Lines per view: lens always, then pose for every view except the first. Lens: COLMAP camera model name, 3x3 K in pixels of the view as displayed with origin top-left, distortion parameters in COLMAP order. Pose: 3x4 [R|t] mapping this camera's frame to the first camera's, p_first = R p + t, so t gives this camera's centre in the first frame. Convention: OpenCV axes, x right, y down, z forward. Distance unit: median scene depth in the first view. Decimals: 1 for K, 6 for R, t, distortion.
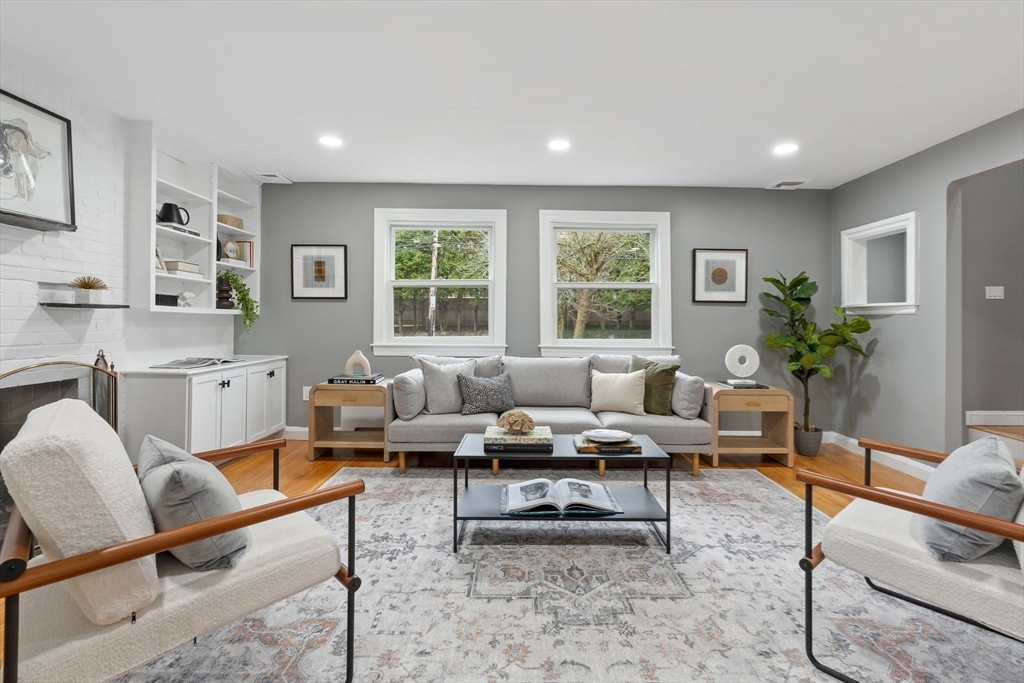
lens RADIAL K [[464.2, 0, 521.7], [0, 464.2, 322.0], [0, 0, 1]] dist [-0.005639, 0.001413]
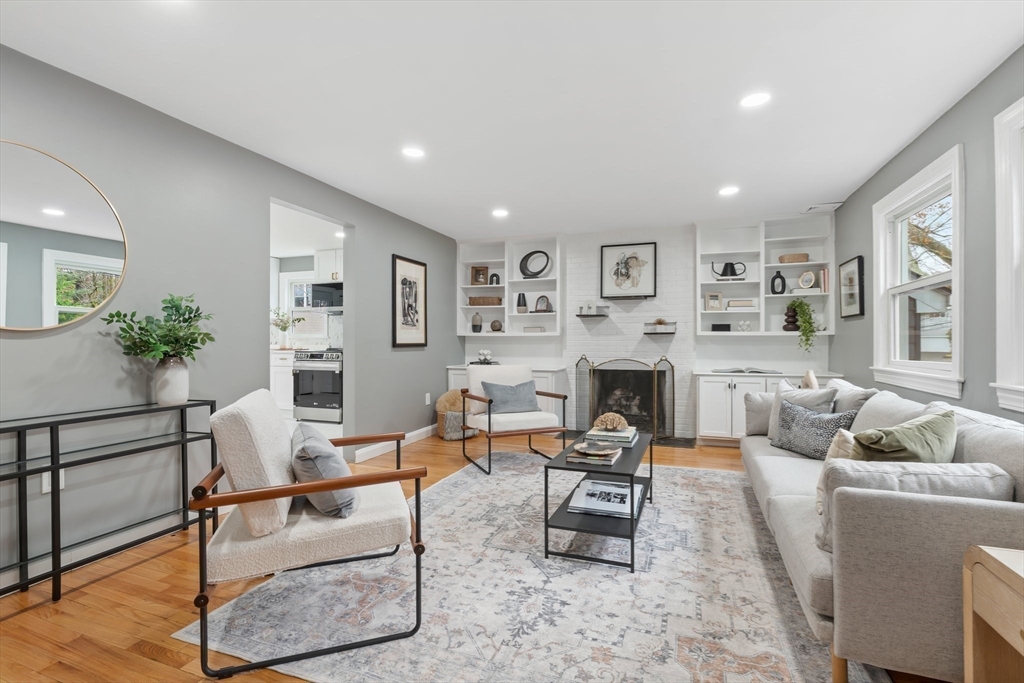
lens RADIAL K [[464.2, 0, 512.4], [0, 464.2, 343.2], [0, 0, 1]] dist [-0.005639, 0.001413]
pose [[-0.351808, -0.004877, -0.936059, 1.047604], [-0.004740, 0.999983, -0.003428, 0.015461], [0.936060, 0.003231, -0.351825, 1.024017]]
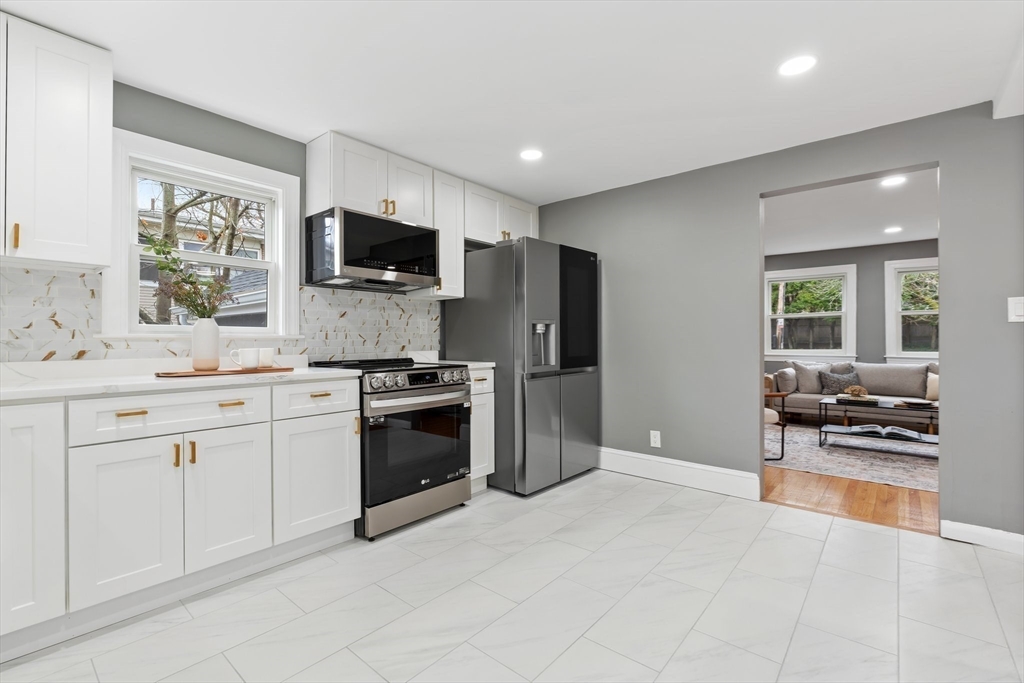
lens RADIAL K [[464.2, 0, 513.7], [0, 464.2, 343.8], [0, 0, 1]] dist [-0.005639, 0.001413]
pose [[0.764009, -0.004089, -0.645193, 0.126934], [0.008692, 0.999954, 0.003956, -0.004520], [0.645147, -0.008631, 0.764009, -1.255407]]
